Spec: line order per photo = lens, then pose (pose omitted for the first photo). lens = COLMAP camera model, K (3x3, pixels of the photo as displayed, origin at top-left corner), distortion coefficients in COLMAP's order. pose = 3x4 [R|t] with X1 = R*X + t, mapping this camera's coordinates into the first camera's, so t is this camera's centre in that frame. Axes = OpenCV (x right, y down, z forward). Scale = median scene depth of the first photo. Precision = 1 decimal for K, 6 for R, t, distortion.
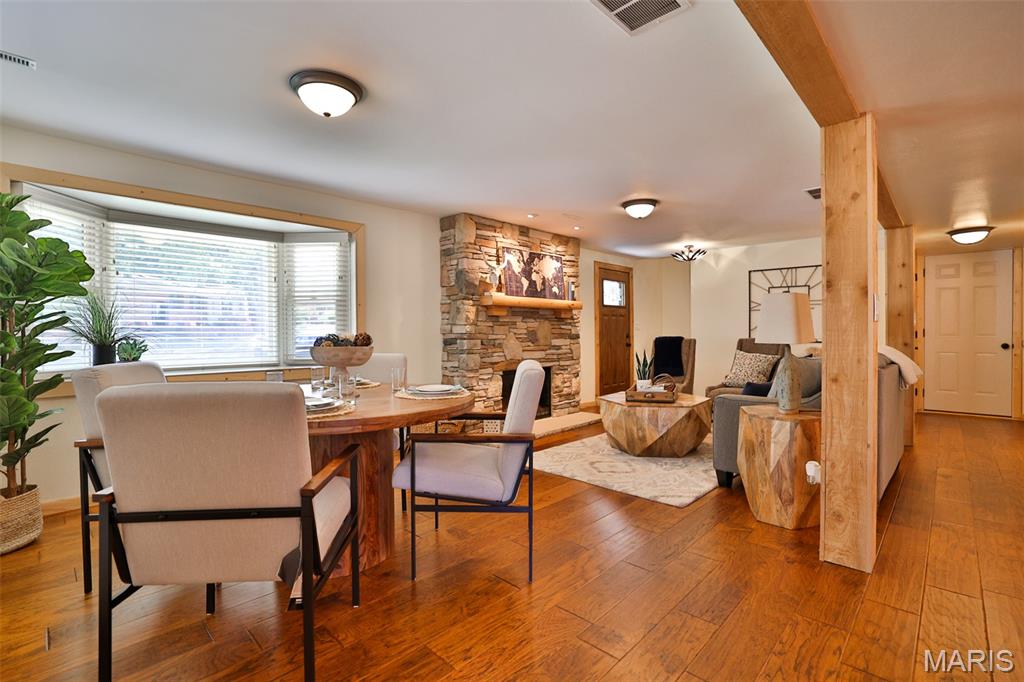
lens RADIAL K [[460.6, 0, 512.5], [0, 460.6, 335.3], [0, 0, 1]] dist [-0.035897, 0.000911]
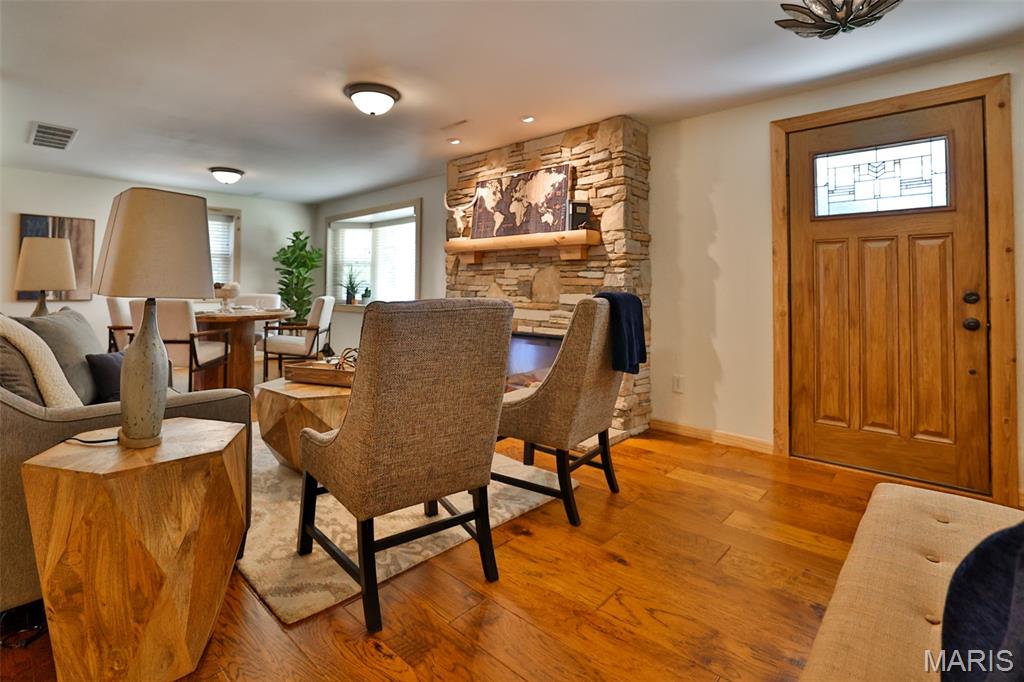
lens RADIAL K [[492.1, 0, 510.9], [0, 492.1, 274.7], [0, 0, 1]] dist [-0.041046, 0.000236]
pose [[0.019239, -0.021666, -0.999580, 0.879949], [-0.013760, 0.999665, -0.021932, -0.002401], [0.999720, 0.014176, 0.018935, 1.039839]]
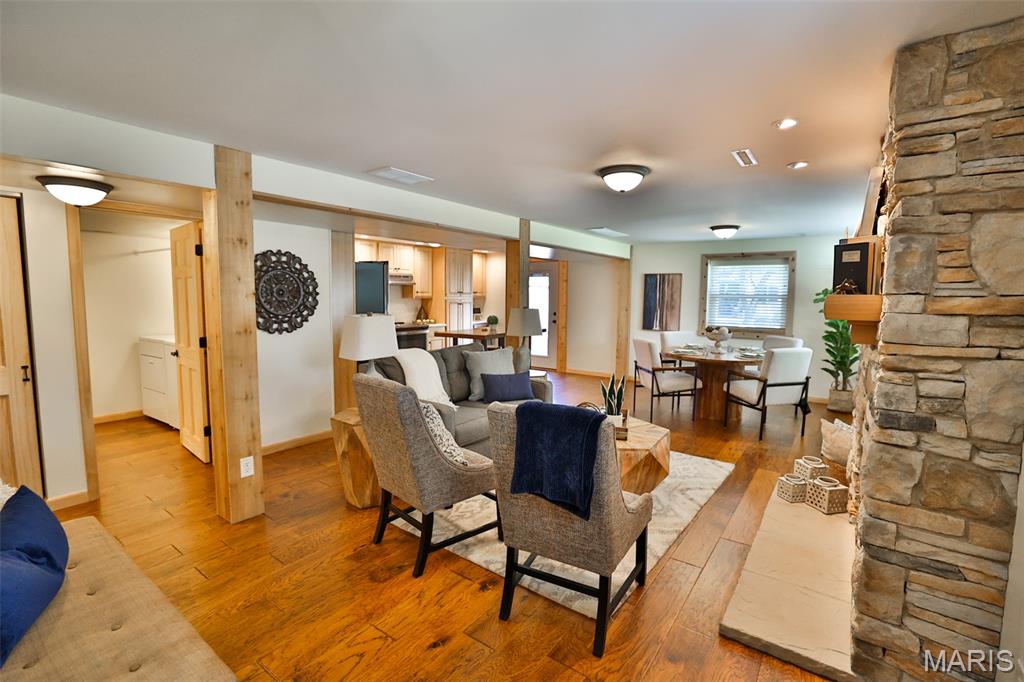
lens RADIAL K [[460.6, 0, 512.5], [0, 460.6, 335.3], [0, 0, 1]] dist [-0.035897, 0.000911]
pose [[-0.991288, 0.008197, -0.131455, 0.493252], [-0.004634, 0.995273, 0.097005, -0.083501], [0.131628, 0.096770, -0.986565, 1.484427]]
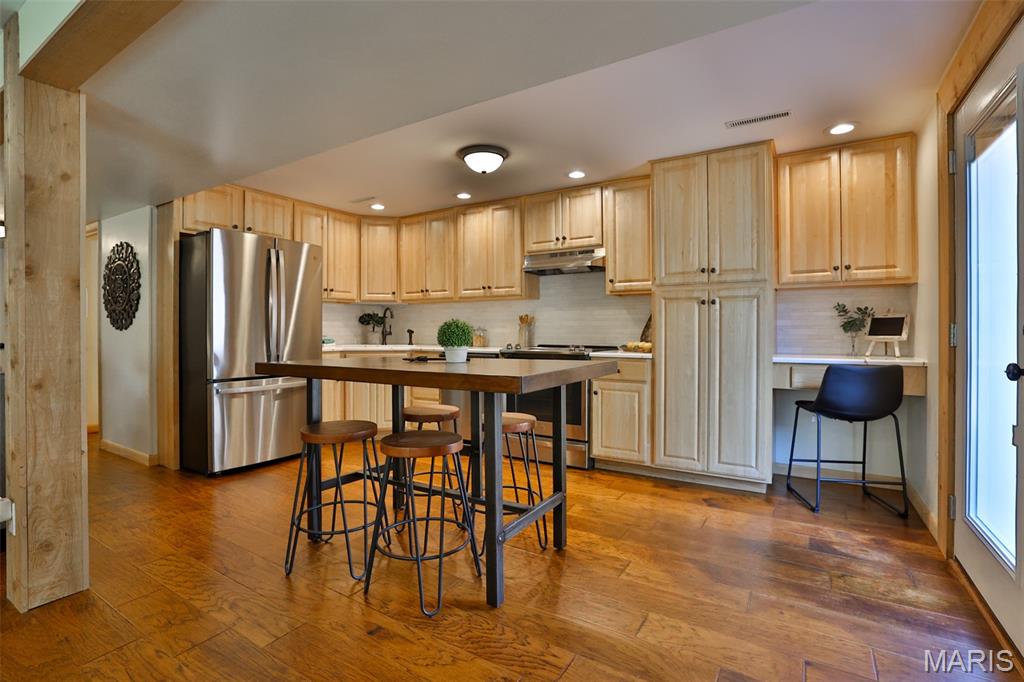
lens RADIAL K [[460.6, 0, 512.5], [0, 460.6, 335.3], [0, 0, 1]] dist [-0.035897, 0.000911]
pose [[-0.186762, -0.003487, 0.982399, -0.105314], [0.011718, 0.999915, 0.005777, 0.004126], [-0.982335, 0.012591, -0.186705, 0.117831]]
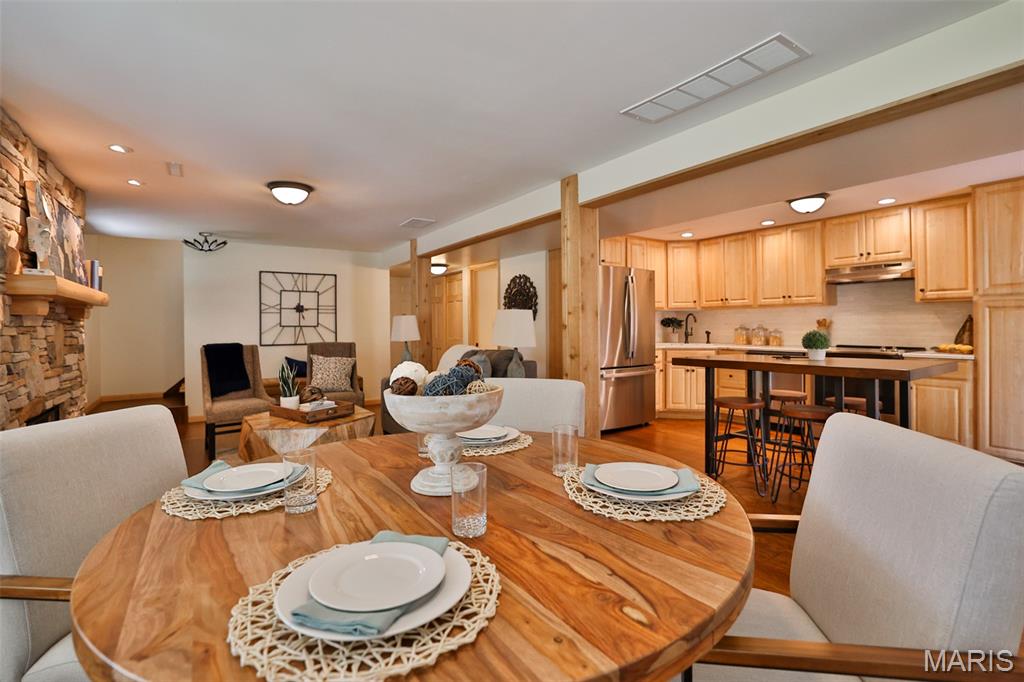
lens RADIAL K [[475.8, 0, 493.3], [0, 475.8, 326.3], [0, 0, 1]] dist [-0.056420, 0.017536]
pose [[0.239282, -0.000986, 0.970950, -0.398466], [0.015571, 0.999875, -0.002822, -0.020262], [-0.970825, 0.015794, 0.239267, 0.374174]]
